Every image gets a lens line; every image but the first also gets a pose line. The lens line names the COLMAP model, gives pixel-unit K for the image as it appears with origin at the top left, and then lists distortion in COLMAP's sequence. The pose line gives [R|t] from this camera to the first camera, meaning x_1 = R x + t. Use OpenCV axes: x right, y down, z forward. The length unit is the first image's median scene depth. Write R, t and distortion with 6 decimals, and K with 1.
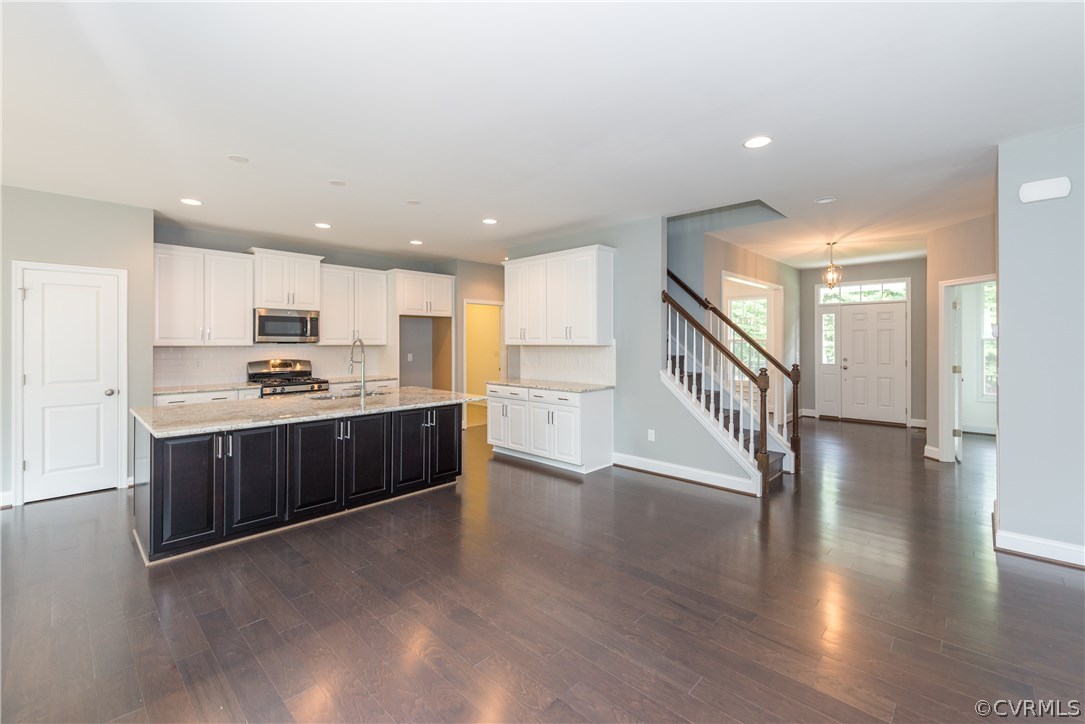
lens RADIAL K [[476.1, 0, 550.3], [0, 476.1, 342.9], [0, 0, 1]] dist [-0.001574, -0.000334]
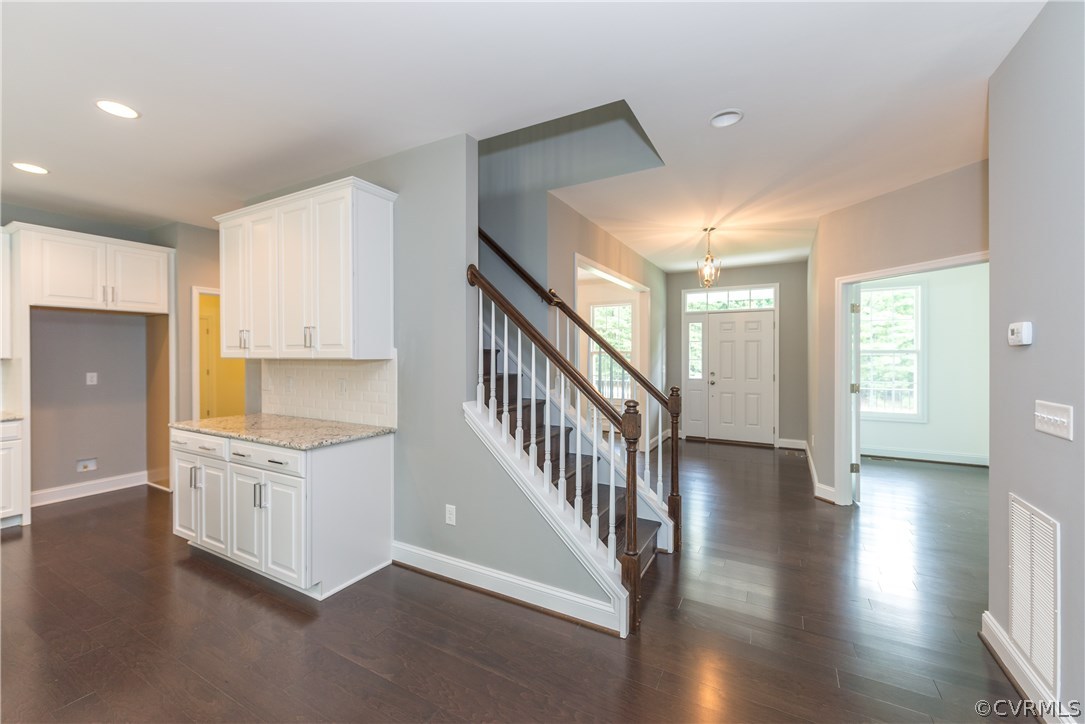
lens RADIAL K [[455.6, 0, 542.1], [0, 455.6, 358.1], [0, 0, 1]] dist [-0.000733, -0.000053]
pose [[0.971867, -0.001431, 0.235527, 0.165983], [0.000105, 0.999984, 0.005643, 0.000632], [-0.235532, -0.005459, 0.971851, 0.381196]]
